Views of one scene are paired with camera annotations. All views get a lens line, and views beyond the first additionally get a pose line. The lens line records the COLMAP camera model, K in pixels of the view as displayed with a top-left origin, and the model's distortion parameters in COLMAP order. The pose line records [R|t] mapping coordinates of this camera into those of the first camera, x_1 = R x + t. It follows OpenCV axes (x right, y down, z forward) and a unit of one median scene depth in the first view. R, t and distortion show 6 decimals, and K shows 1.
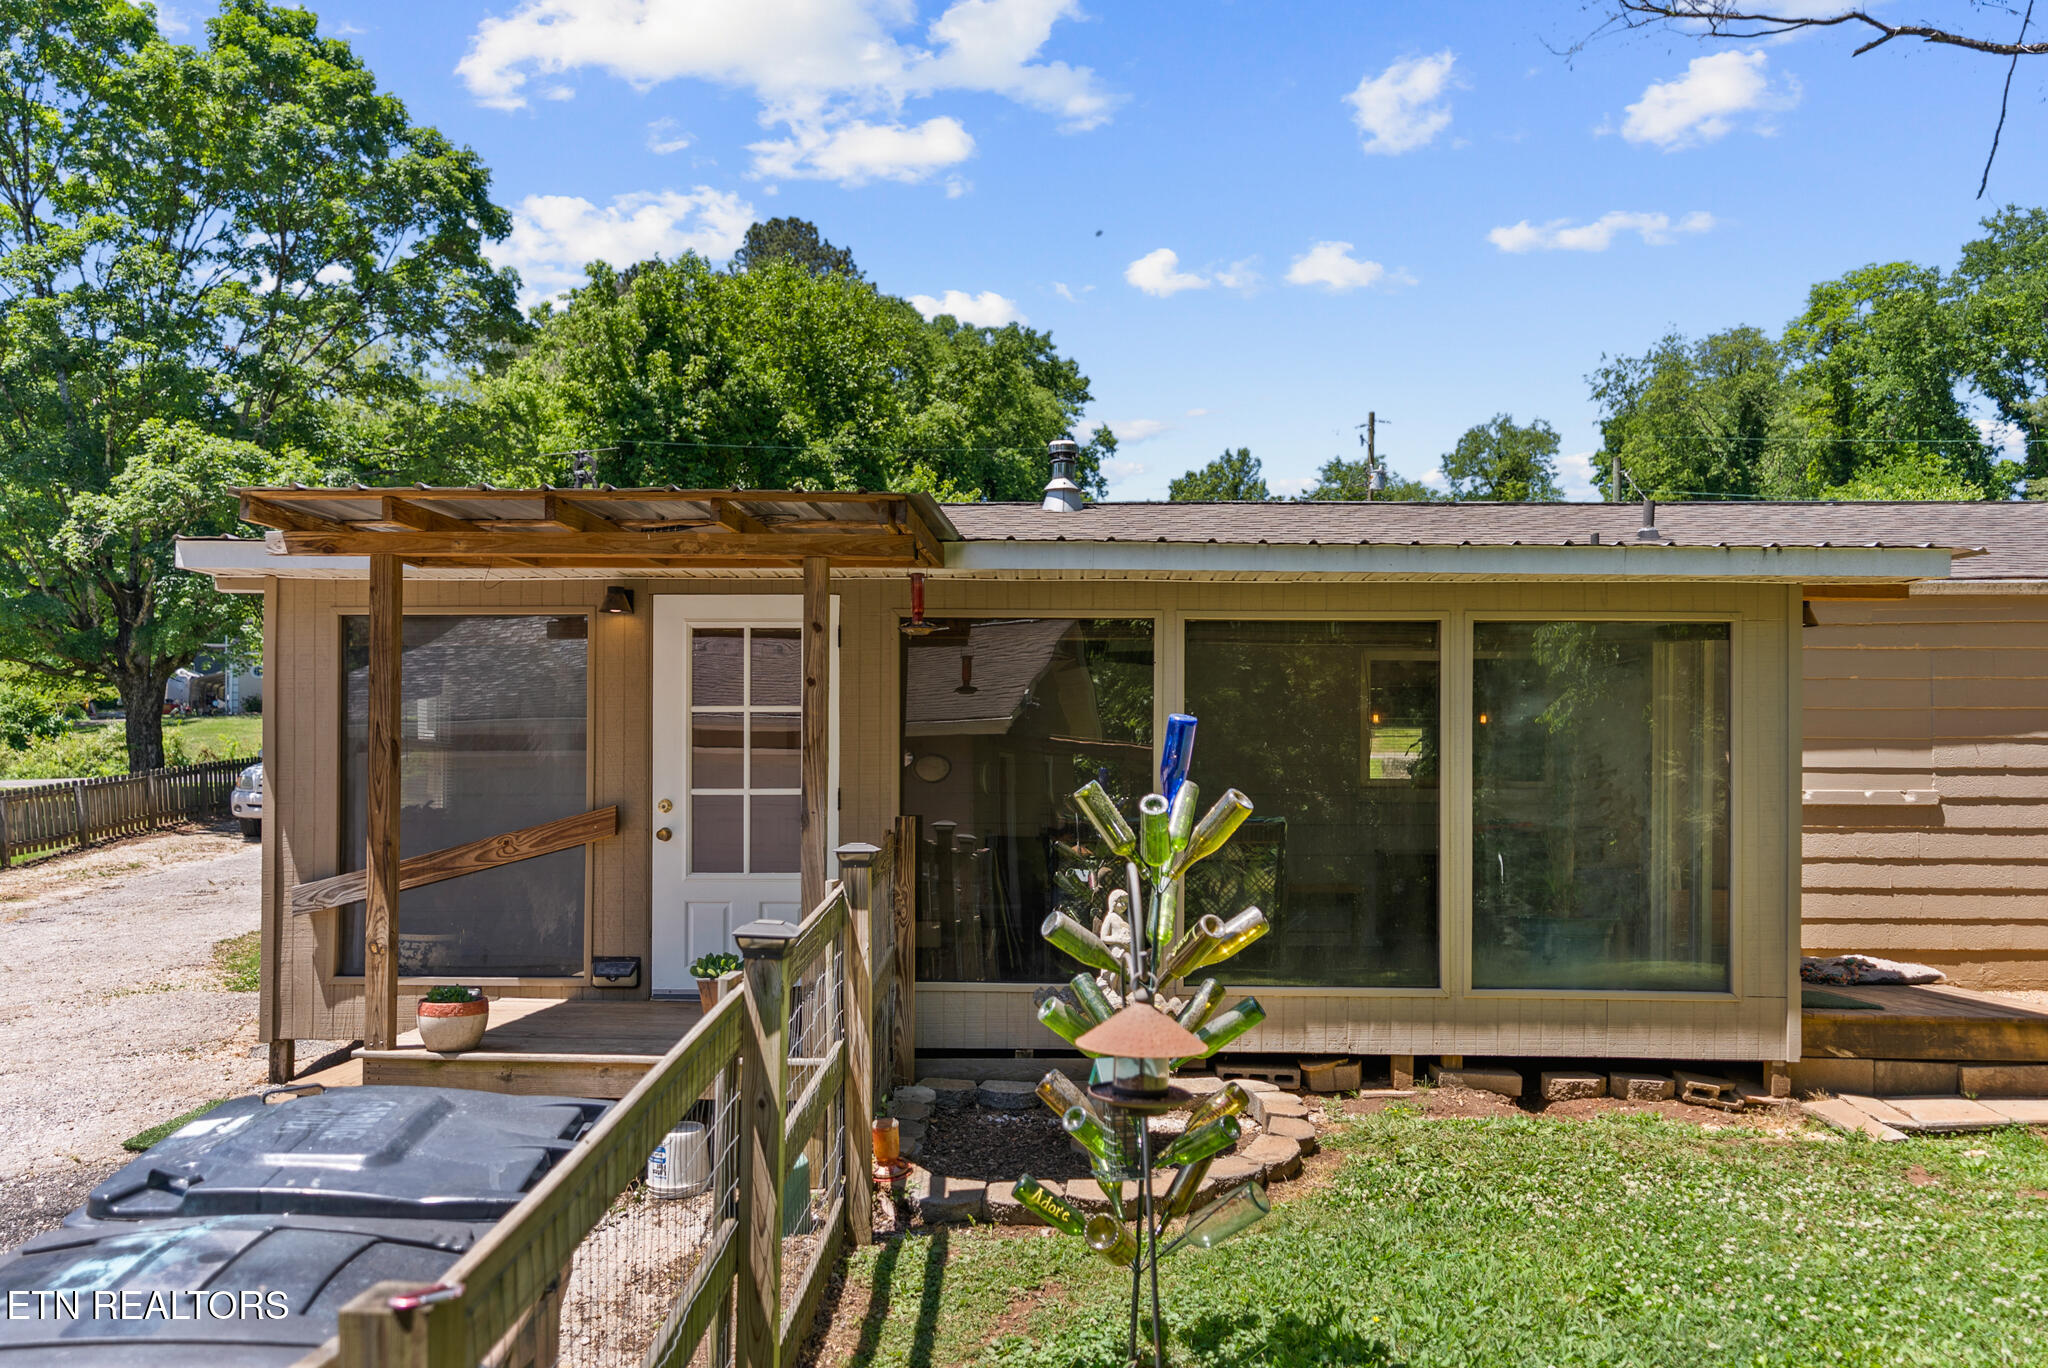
lens RADIAL K [[1488.8, 0, 1025.2], [0, 1488.8, 795.7], [0, 0, 1]] dist [0.008036, -0.003816]
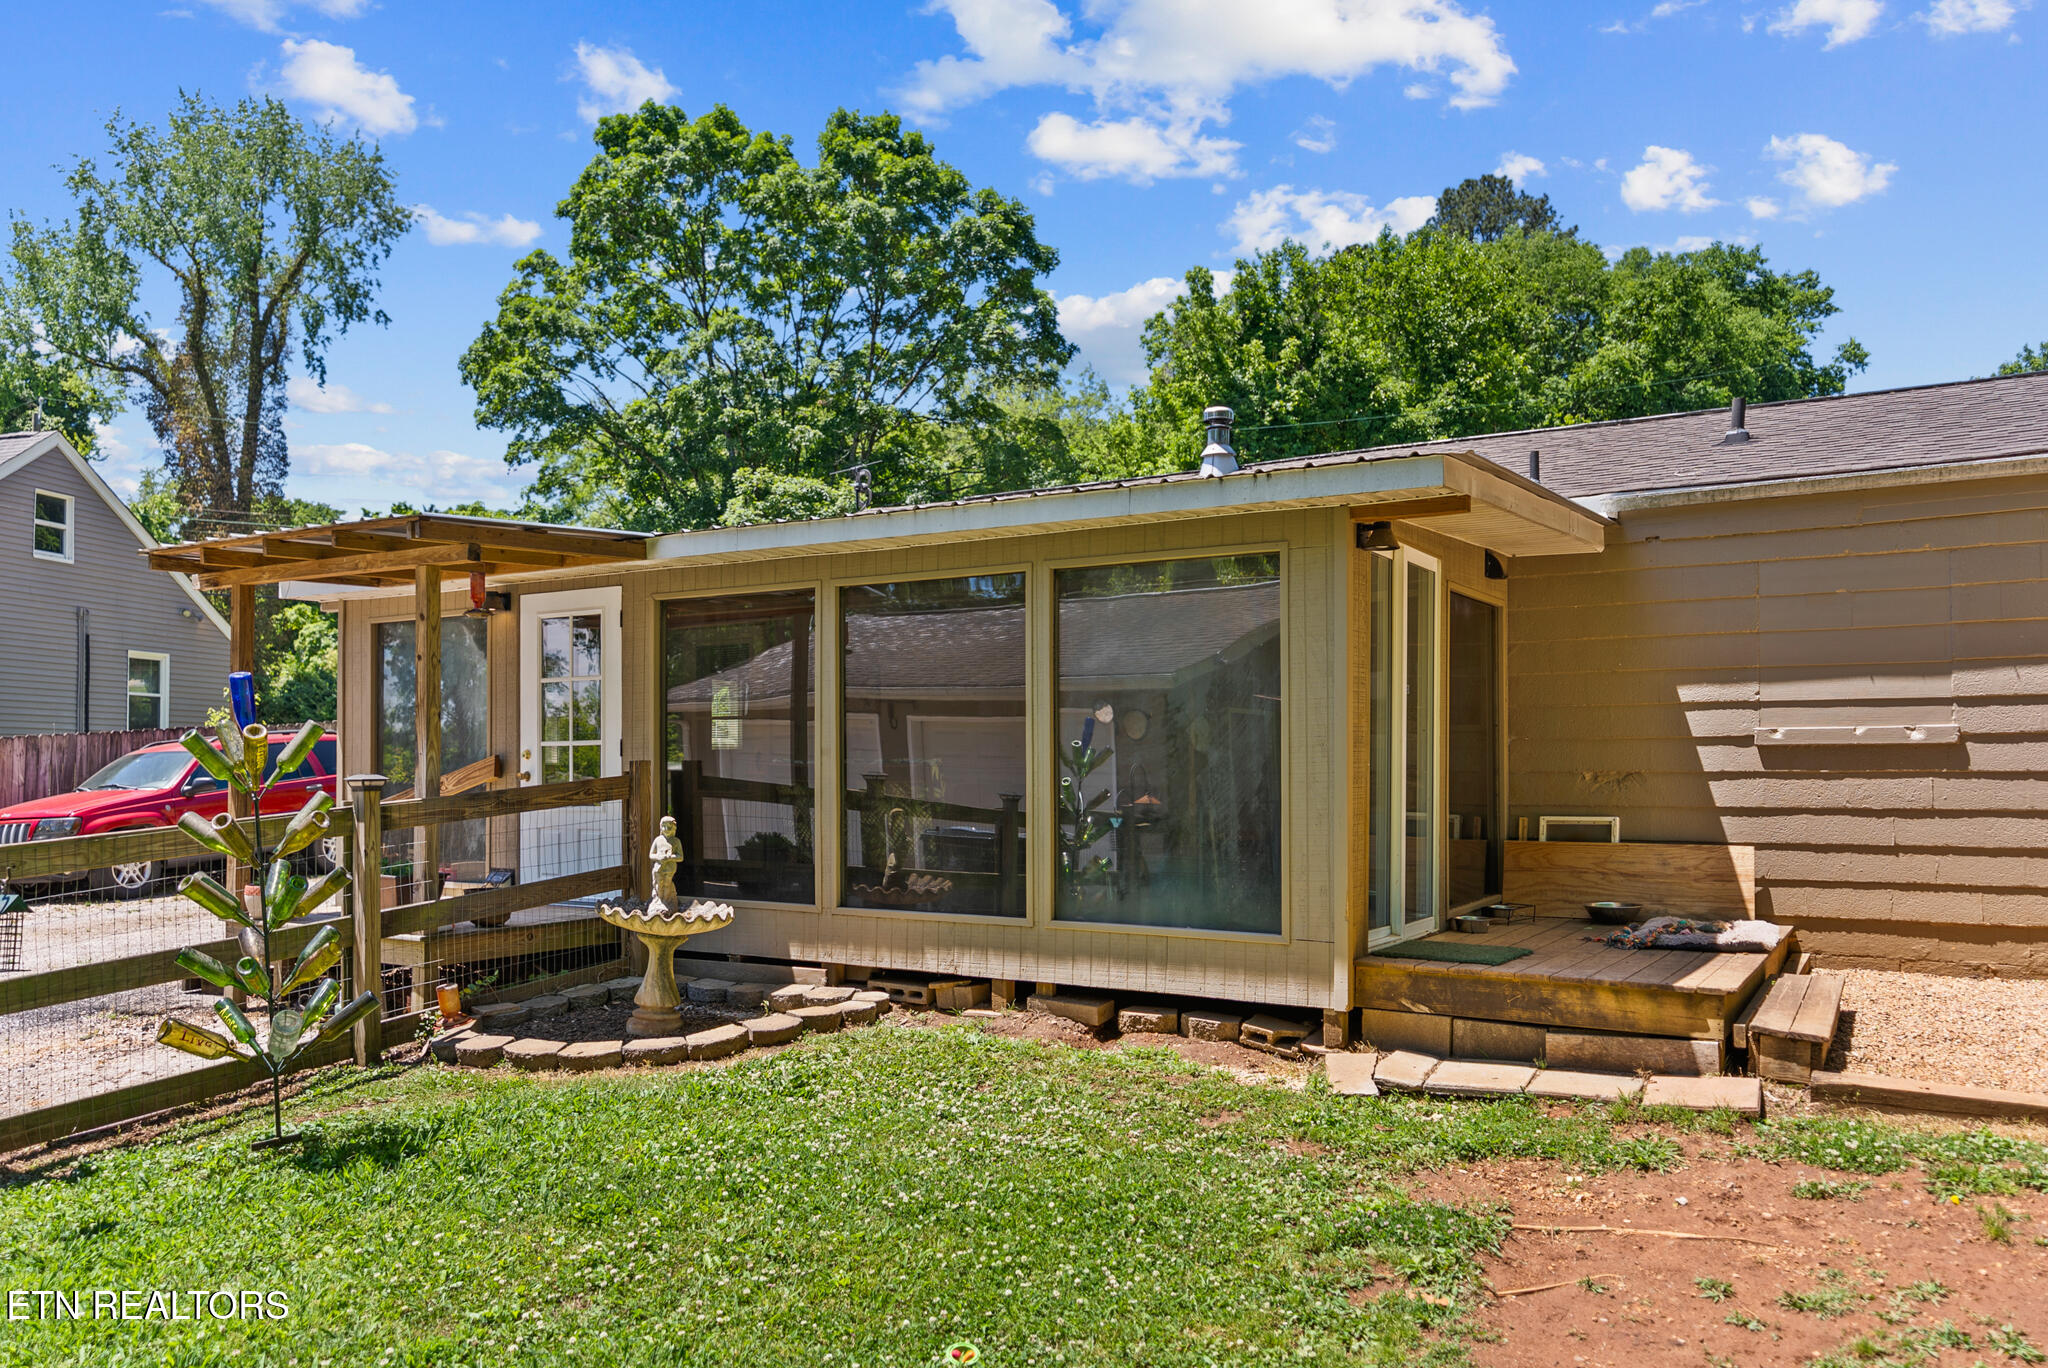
lens RADIAL K [[1476.2, 0, 1024.2], [0, 1476.2, 755.5], [0, 0, 1]] dist [-0.004145, 0.007341]
pose [[0.869107, -0.011657, -0.494488, 0.174170], [0.007840, 0.999921, -0.009793, 0.005157], [0.494563, 0.004635, 0.869130, 0.018592]]
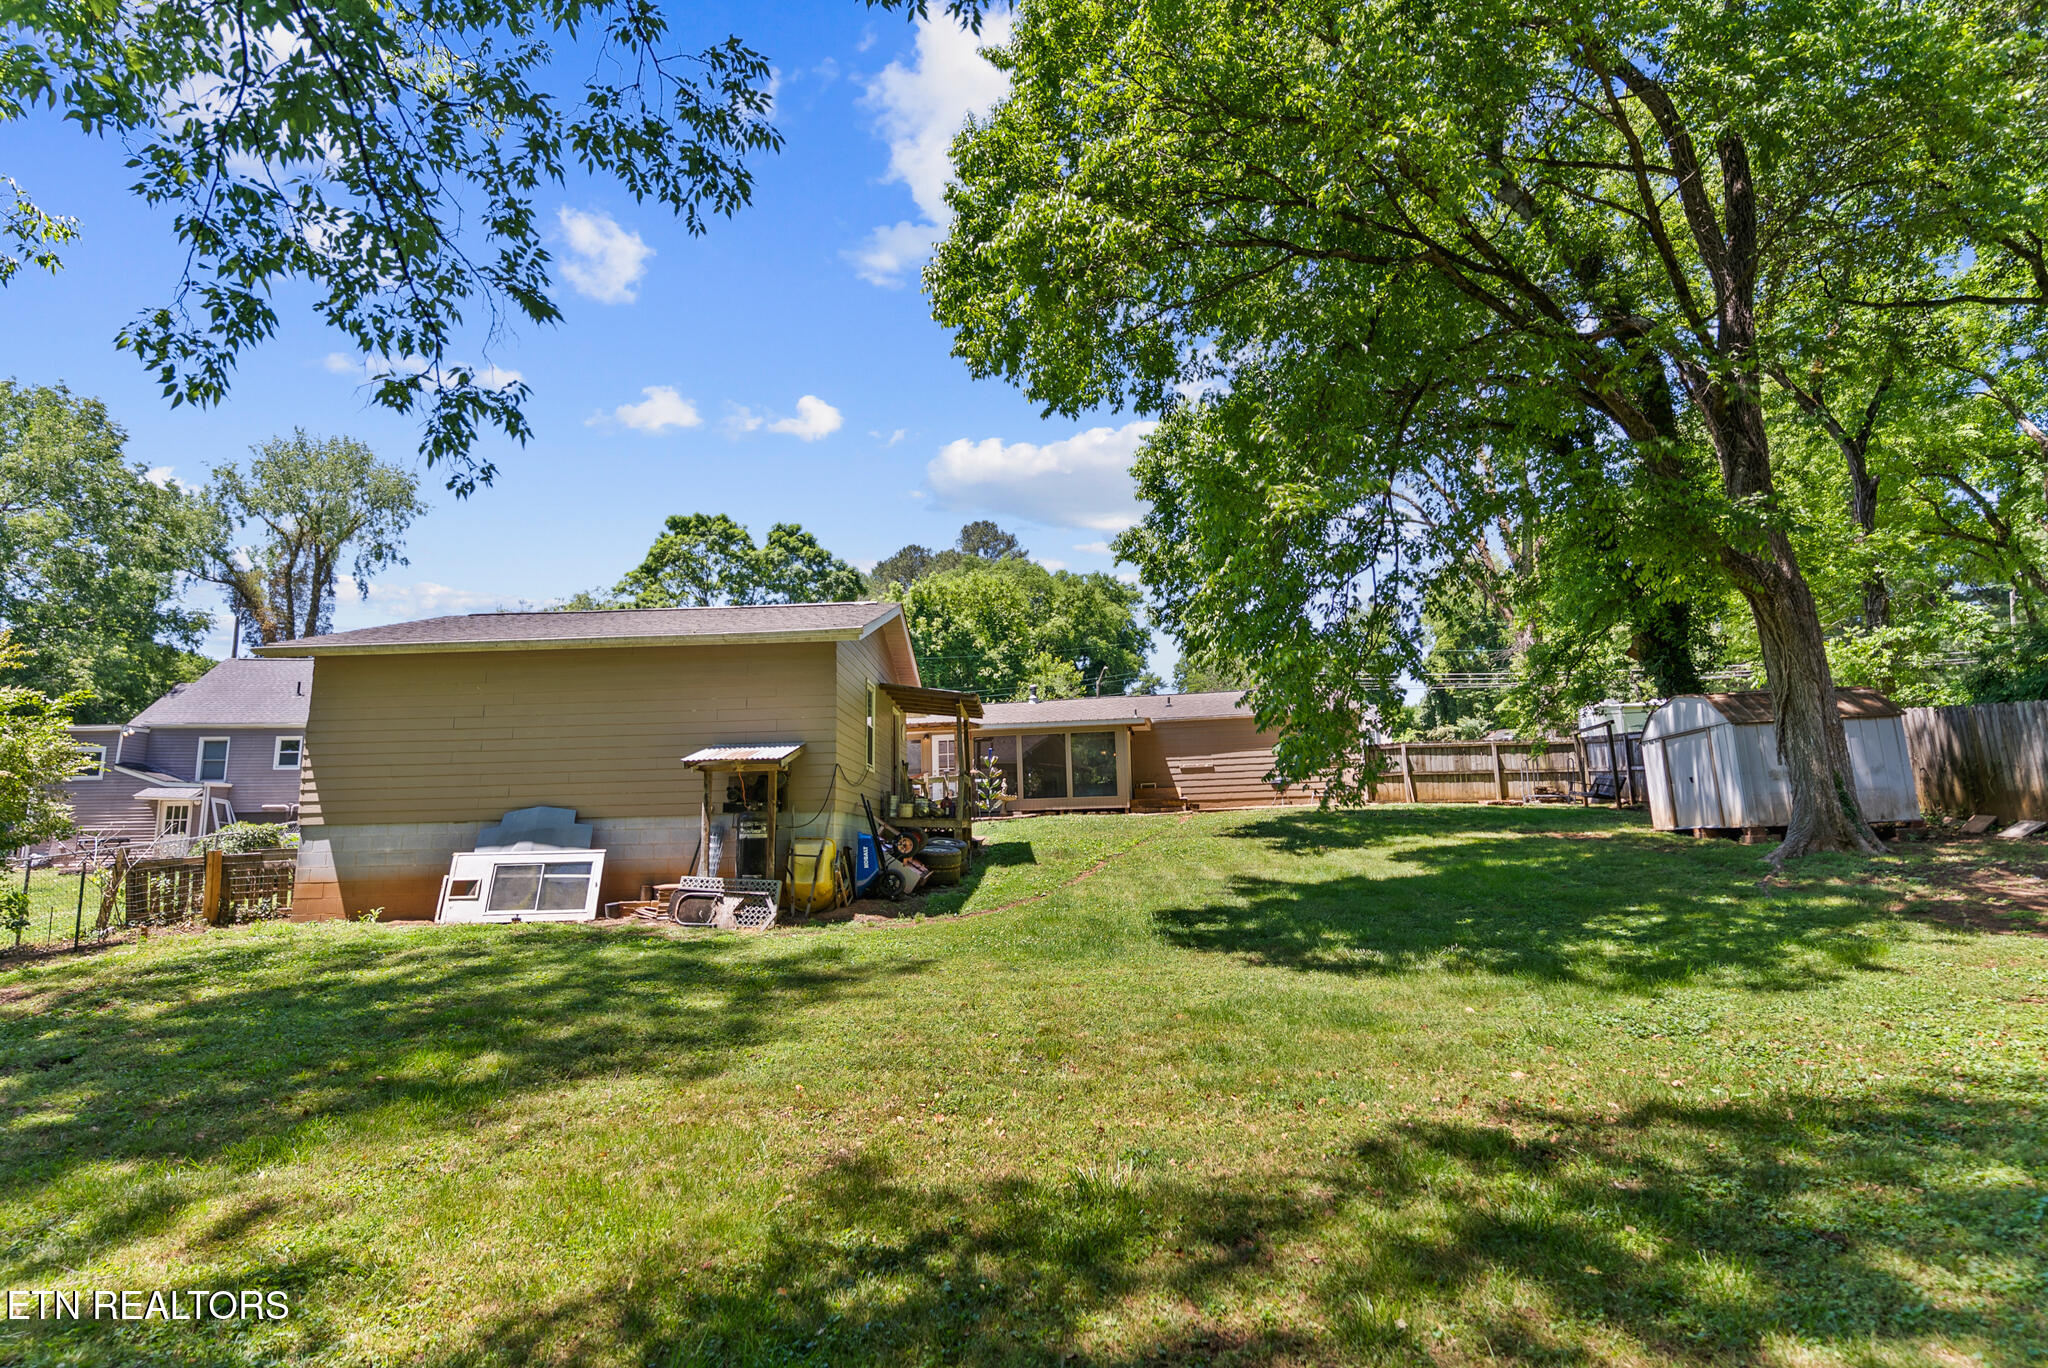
lens RADIAL K [[973.7, 0, 1024.0], [0, 973.7, 684.0], [0, 0, 1]] dist [0.004093, -0.001463]
pose [[0.990532, -0.052637, -0.126793, 0.133550], [0.032317, 0.987024, -0.157287, 0.062048], [0.133427, 0.151700, 0.979380, -0.602473]]
